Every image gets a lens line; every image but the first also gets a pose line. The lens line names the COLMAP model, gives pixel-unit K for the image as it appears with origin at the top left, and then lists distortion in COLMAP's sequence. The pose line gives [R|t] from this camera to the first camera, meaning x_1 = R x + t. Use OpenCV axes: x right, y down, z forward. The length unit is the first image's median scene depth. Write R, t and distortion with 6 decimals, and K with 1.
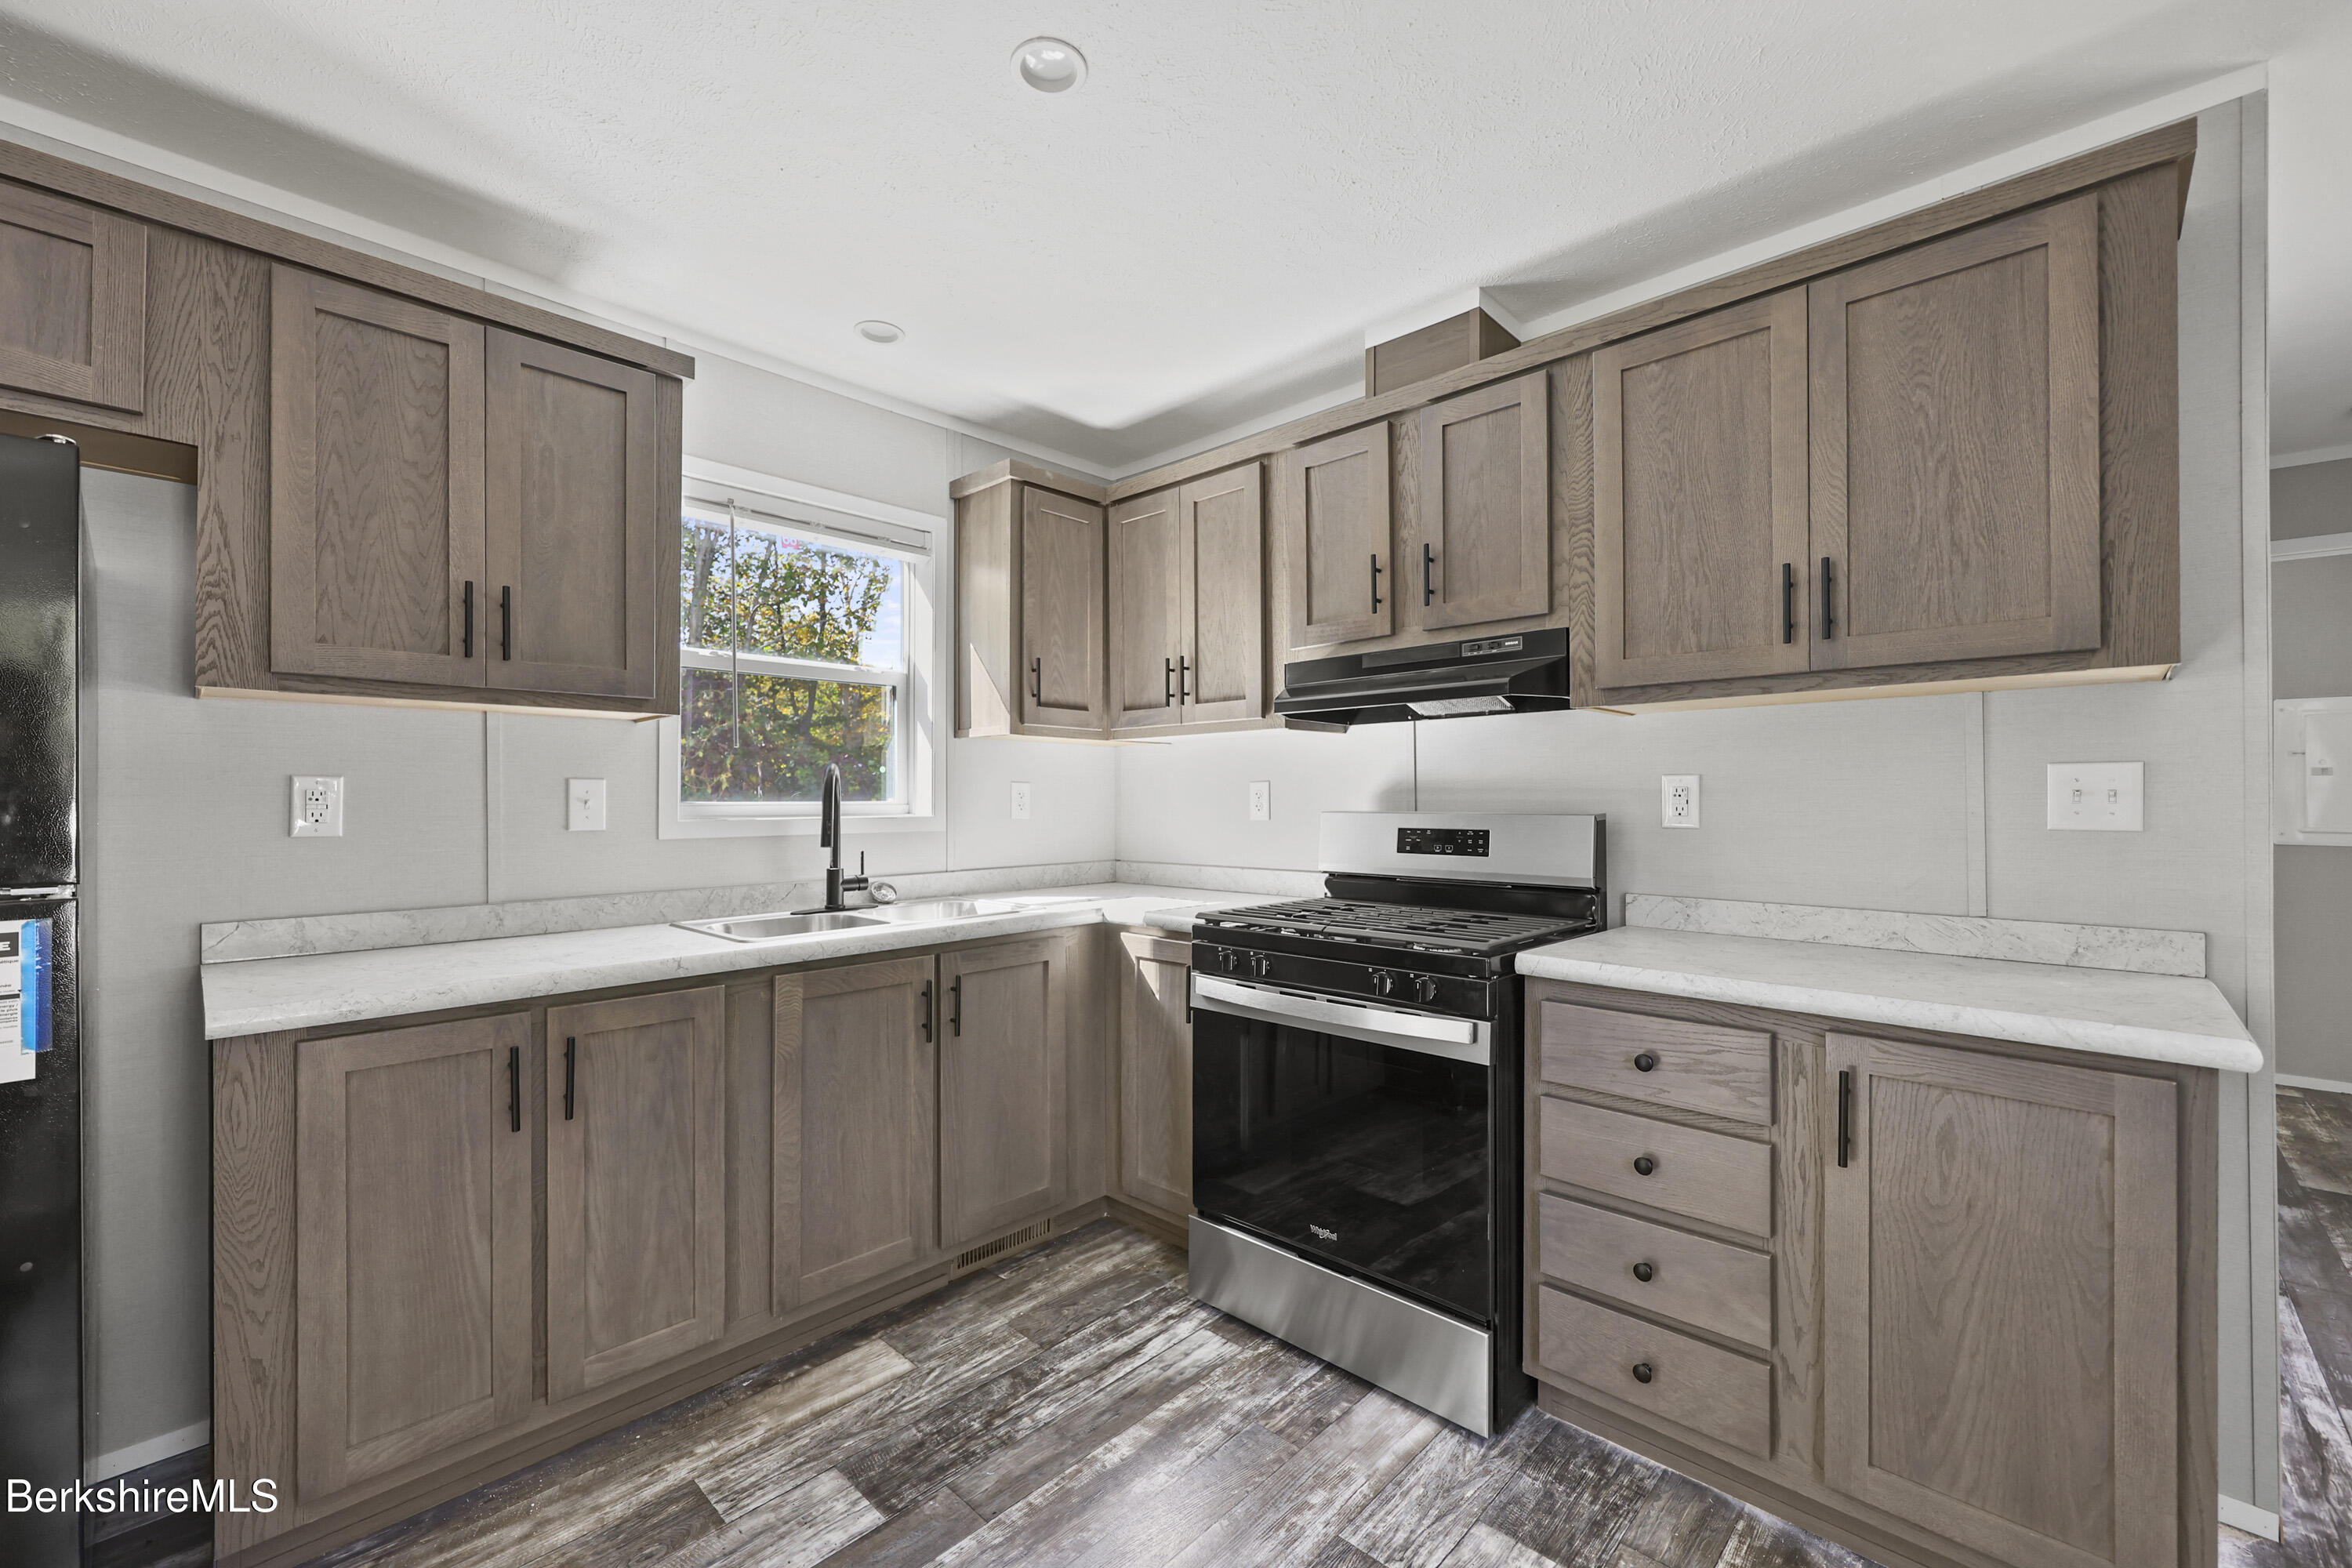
lens RADIAL K [[986.1, 0, 1216.6], [0, 986.1, 728.6], [0, 0, 1]] dist [-0.020233, 0.006982]
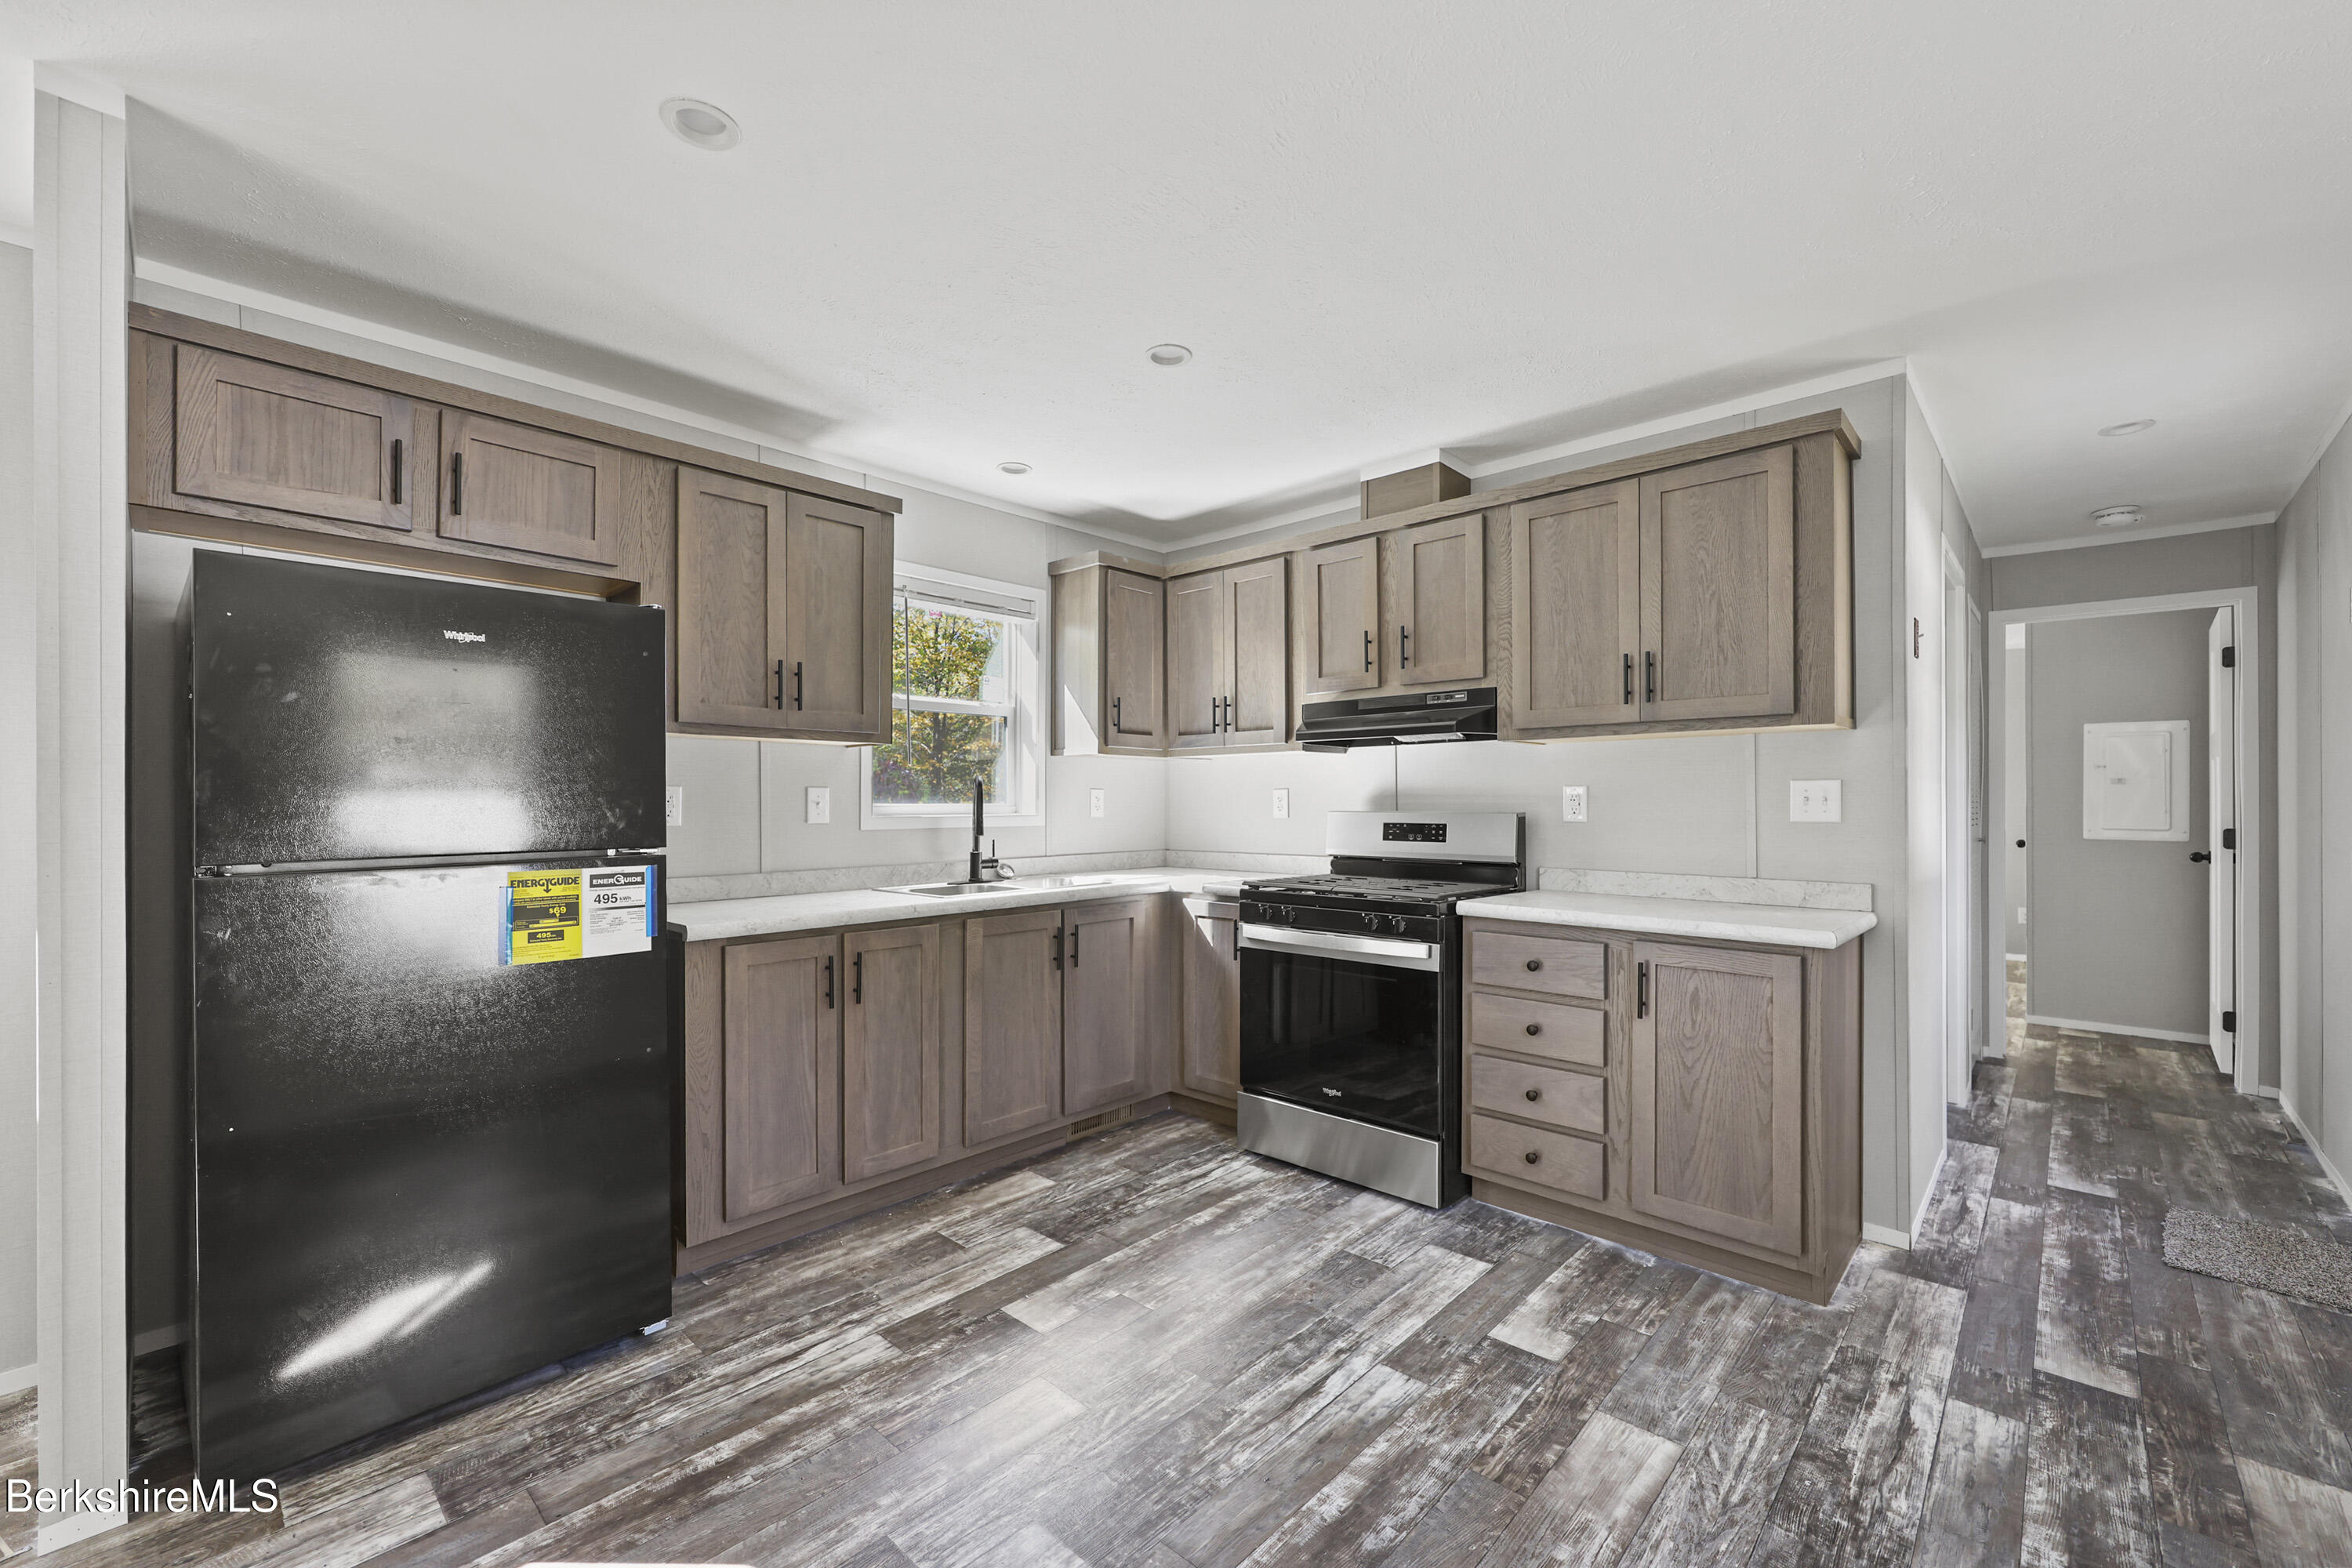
lens RADIAL K [[986.1, 0, 1227.9], [0, 986.1, 726.5], [0, 0, 1]] dist [-0.020233, 0.006982]
pose [[0.999860, 0.002485, 0.016541, -0.082089], [-0.002396, 0.999983, -0.005342, -0.037983], [-0.016554, 0.005301, 0.999849, -0.541514]]
